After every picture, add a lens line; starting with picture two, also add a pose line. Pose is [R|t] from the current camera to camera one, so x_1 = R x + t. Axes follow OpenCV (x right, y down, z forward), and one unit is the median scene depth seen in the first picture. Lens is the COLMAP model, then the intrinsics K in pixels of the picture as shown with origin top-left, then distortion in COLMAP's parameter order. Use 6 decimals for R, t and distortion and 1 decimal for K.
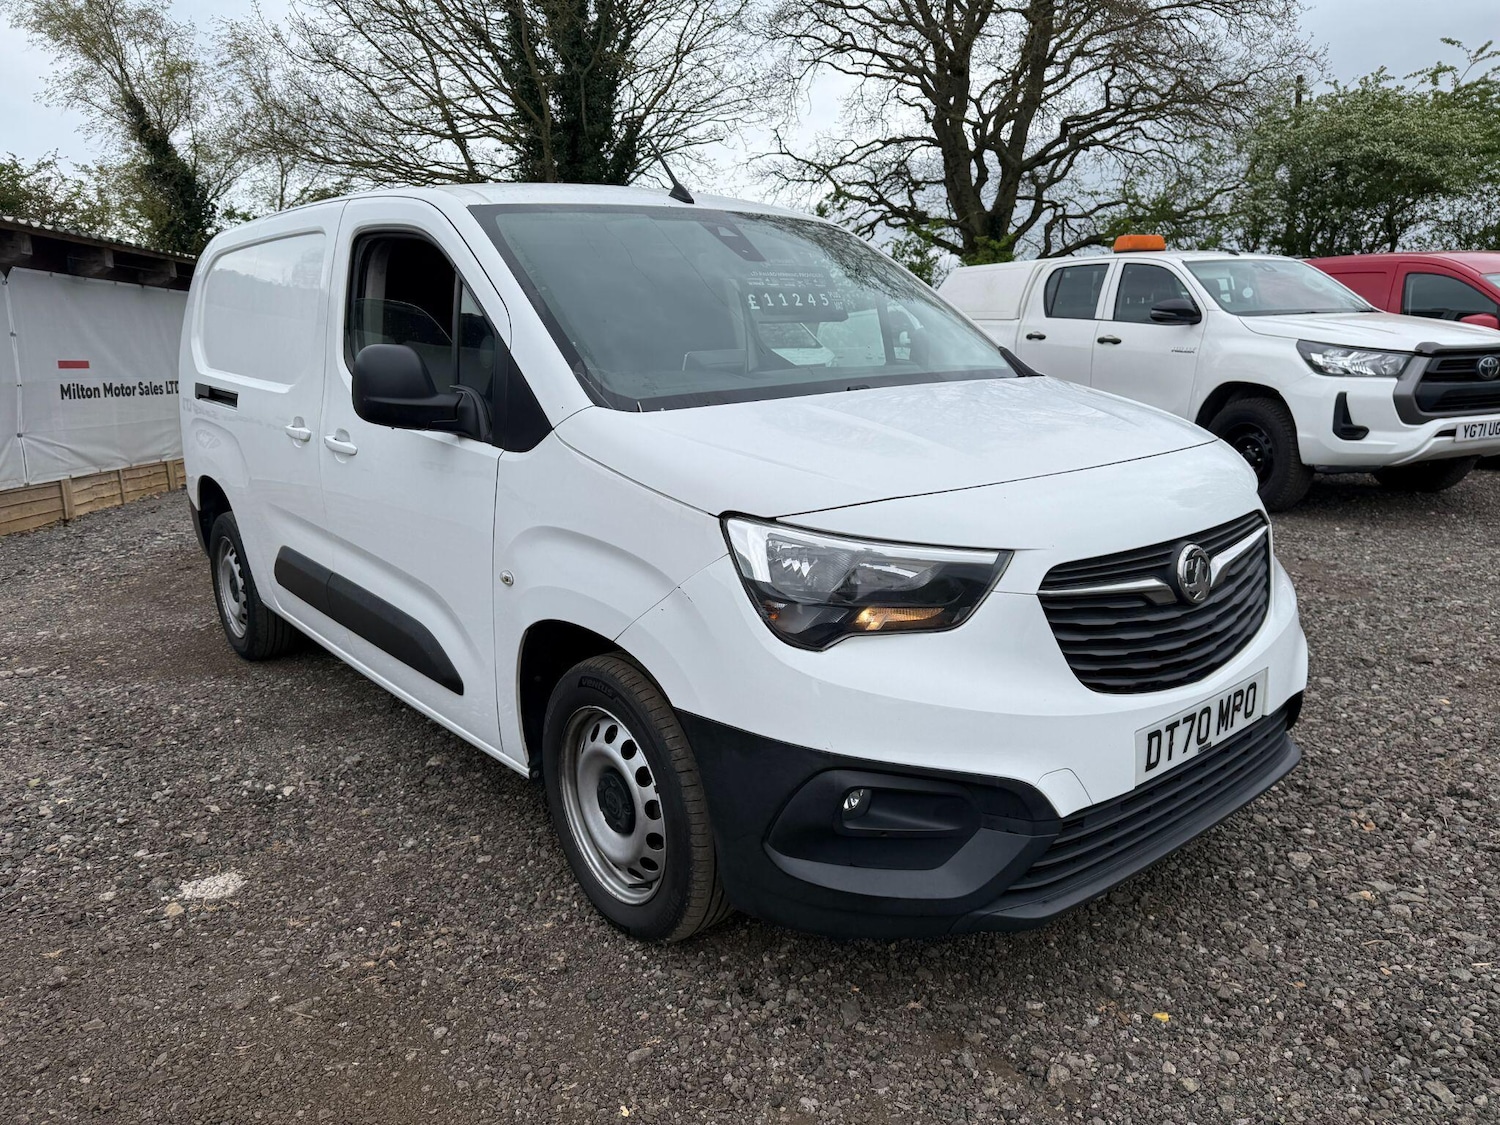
lens RADIAL K [[1064.5, 0, 744.2], [0, 1064.5, 550.3], [0, 0, 1]] dist [0.006893, -0.006491]
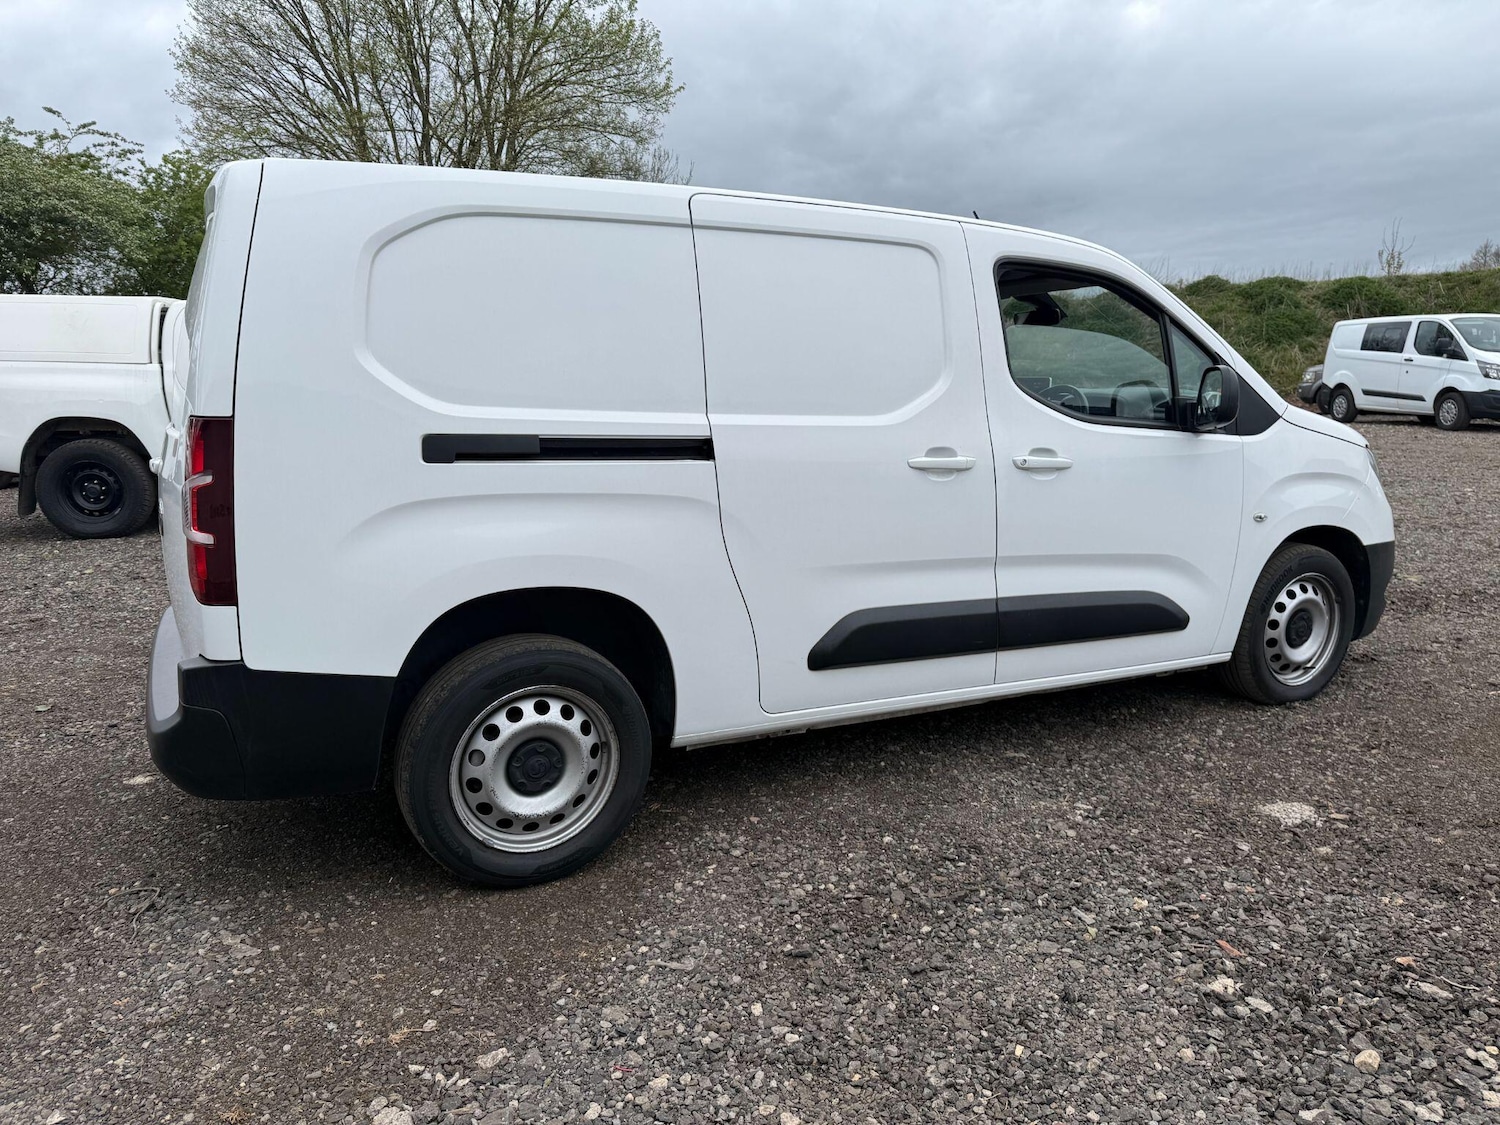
lens RADIAL K [[1060.2, 0, 748.9], [0, 1060.2, 555.7], [0, 0, 1]] dist [0.025970, -0.029559]
pose [[0.220068, -0.145558, 0.964564, -0.237051], [0.197783, 0.974925, 0.101996, -0.028186], [-0.955223, 0.168328, 0.243339, 0.169758]]
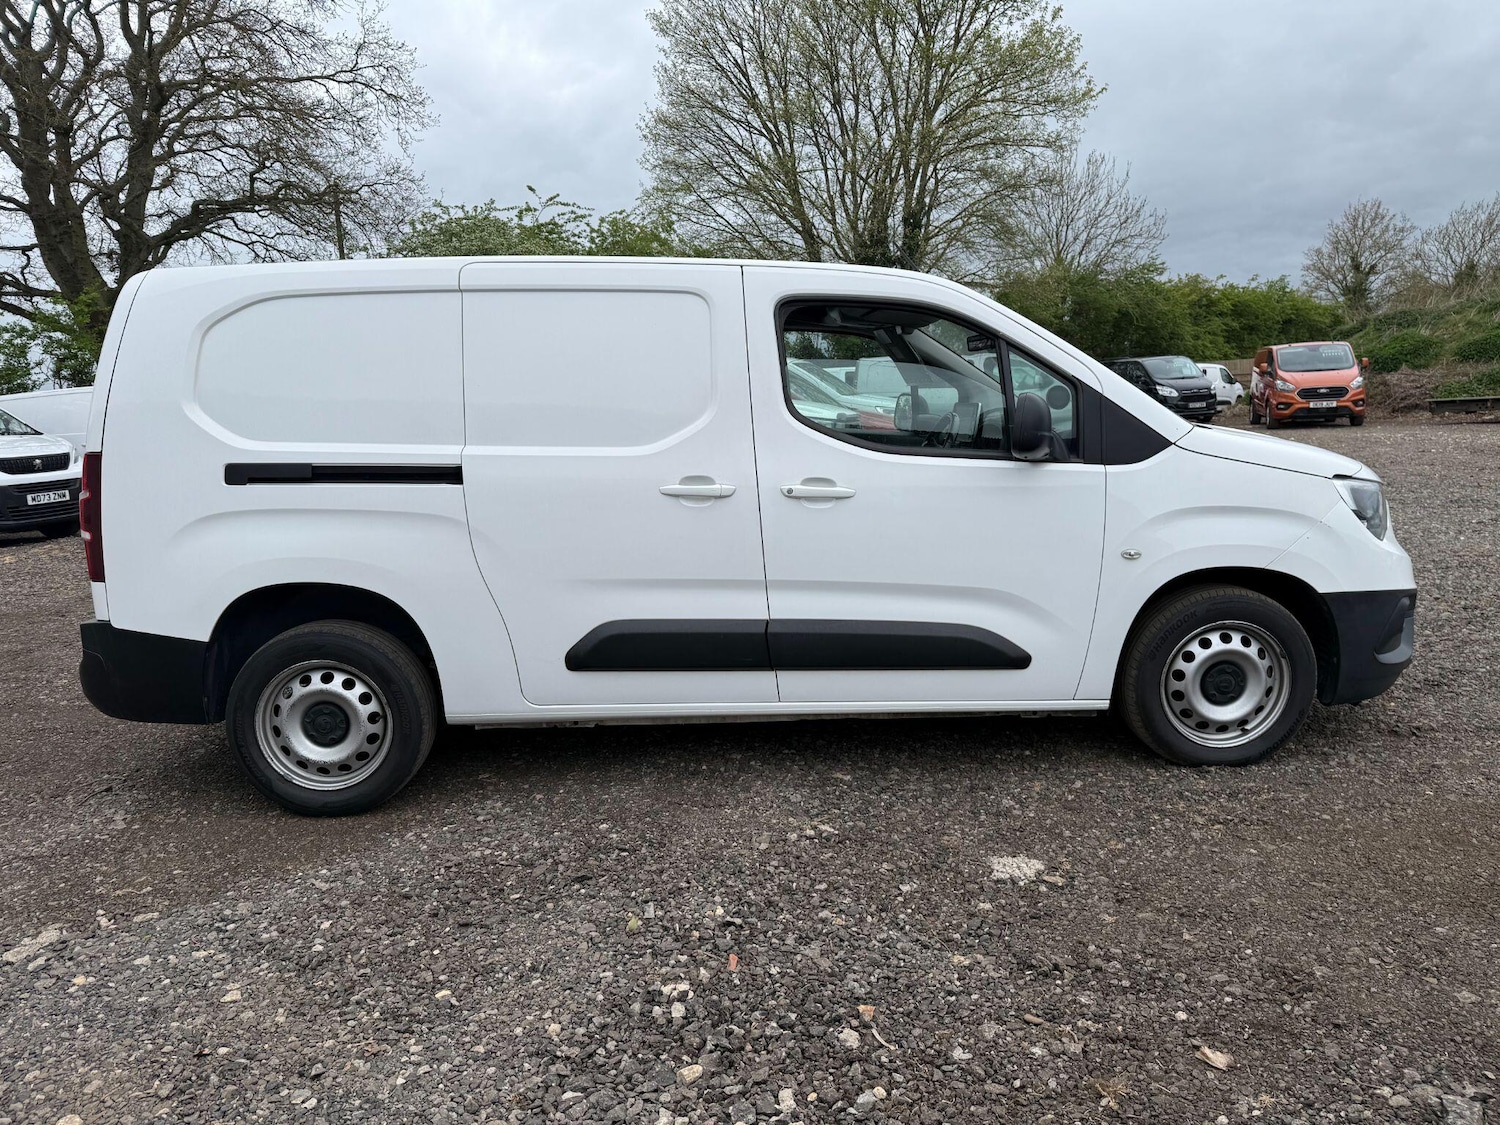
lens RADIAL K [[1042.5, 0, 750.0], [0, 1042.5, 562.5], [0, 0, 1]] dist [0.125914, -0.231855]
pose [[0.613526, -0.118723, 0.780699, -0.204213], [0.175117, 0.984473, 0.012093, -0.008627], [-0.770013, 0.129294, 0.624791, 0.066138]]
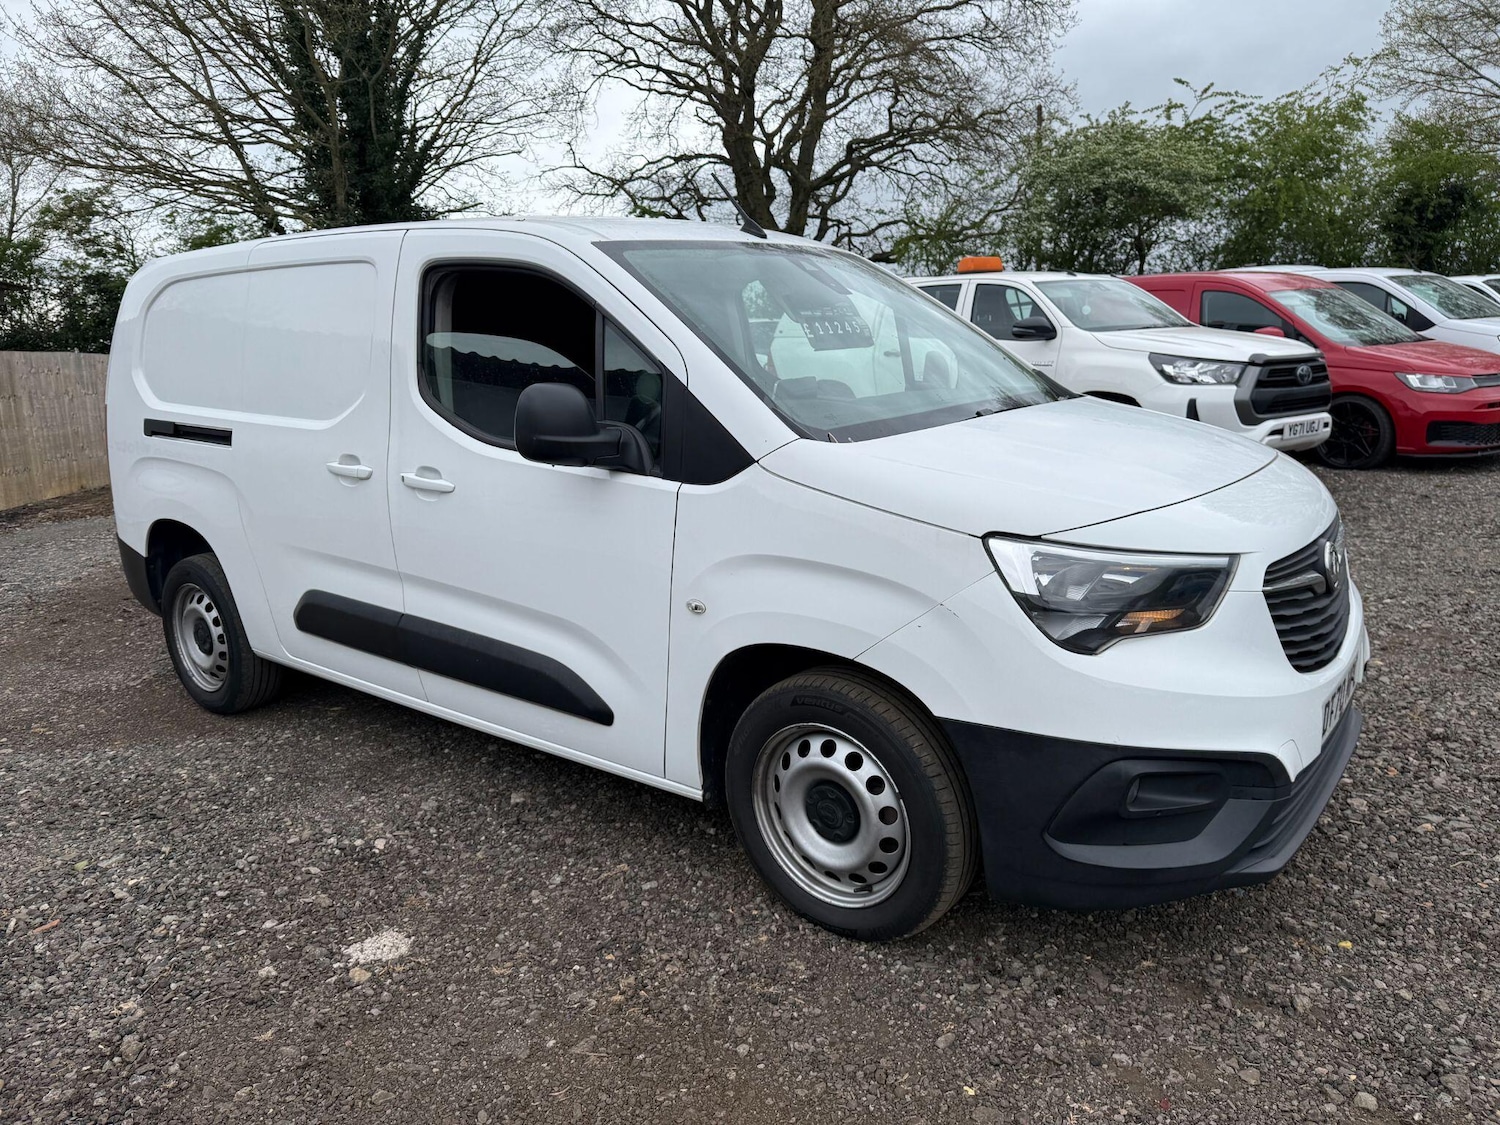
lens RADIAL K [[1060.2, 0, 748.9], [0, 1060.2, 555.7], [0, 0, 1]] dist [0.025970, -0.029559]
pose [[0.976981, -0.052984, 0.206644, -0.048503], [0.054140, 0.998533, 0.000060, -0.002640], [-0.206344, 0.011129, 0.978416, -0.001739]]
